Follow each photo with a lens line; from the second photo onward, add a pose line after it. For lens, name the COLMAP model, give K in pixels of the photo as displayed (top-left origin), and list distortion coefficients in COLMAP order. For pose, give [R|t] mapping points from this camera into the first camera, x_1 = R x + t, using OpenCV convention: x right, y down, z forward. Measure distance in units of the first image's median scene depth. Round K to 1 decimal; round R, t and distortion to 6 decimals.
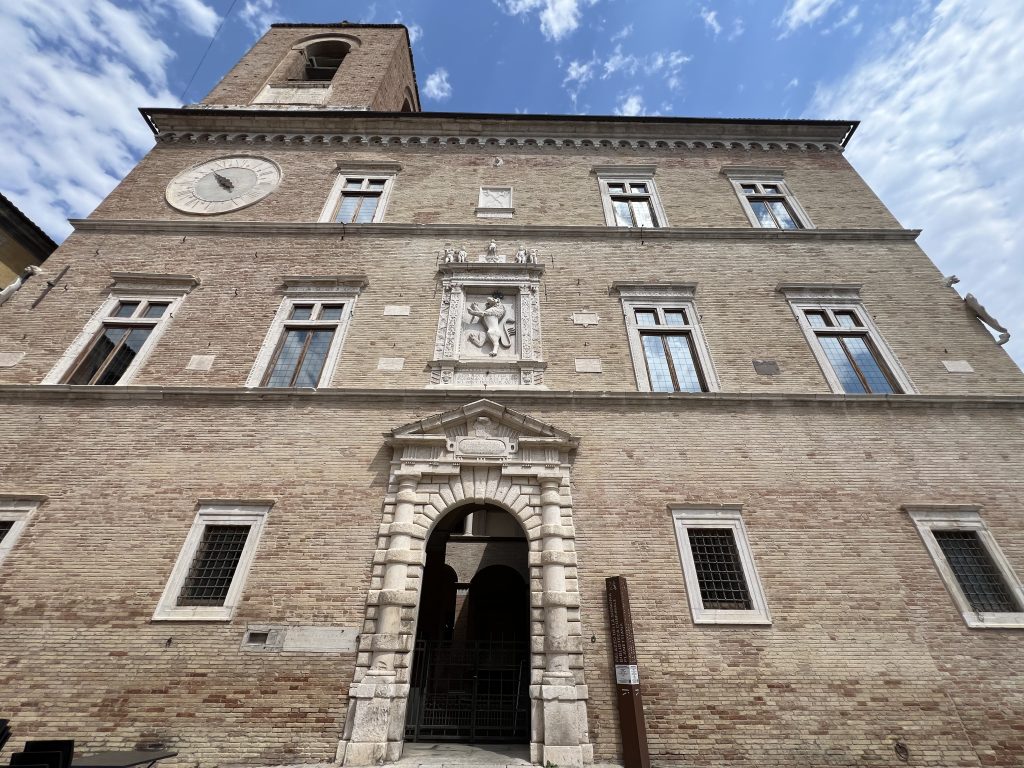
lens RADIAL K [[414.1, 0, 512.0], [0, 414.1, 415.7], [0, 0, 1]] dist [-0.015800, 0.000034]
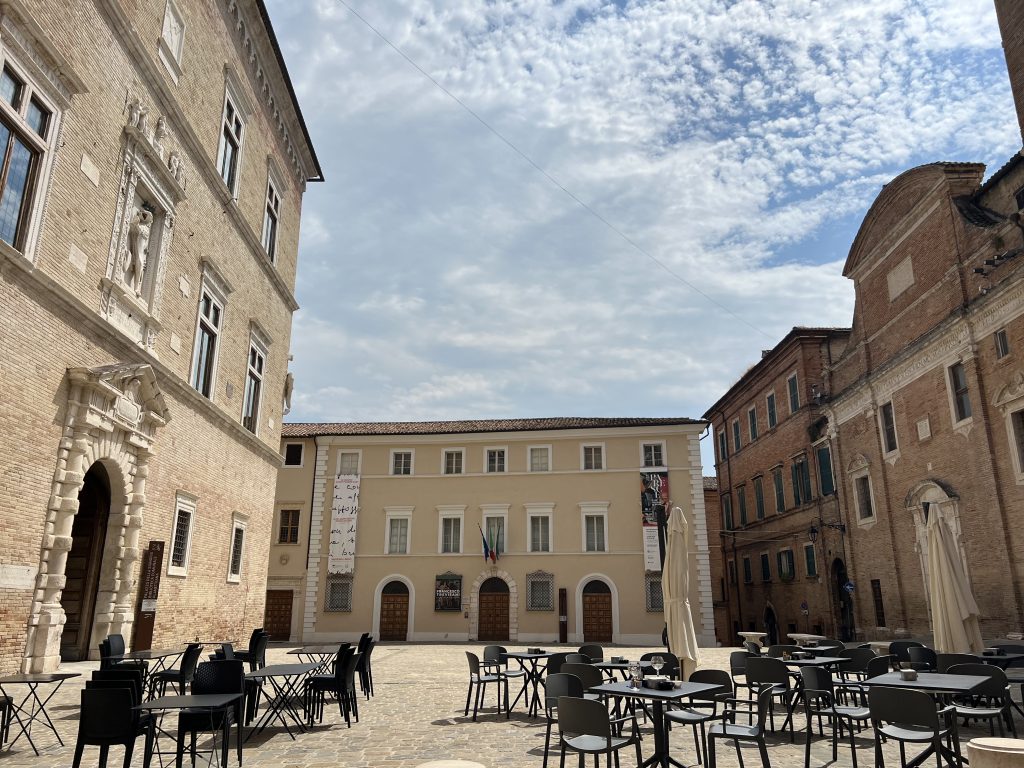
lens RADIAL K [[747.3, 0, 512.0], [0, 747.3, 384.0], [0, 0, 1]] dist [0.091892, -0.160672]
pose [[-0.051585, 0.266482, 0.962459, -1.990390], [-0.541746, 0.802150, -0.251132, -0.023643], [-0.838958, -0.534363, 0.102987, 0.039255]]
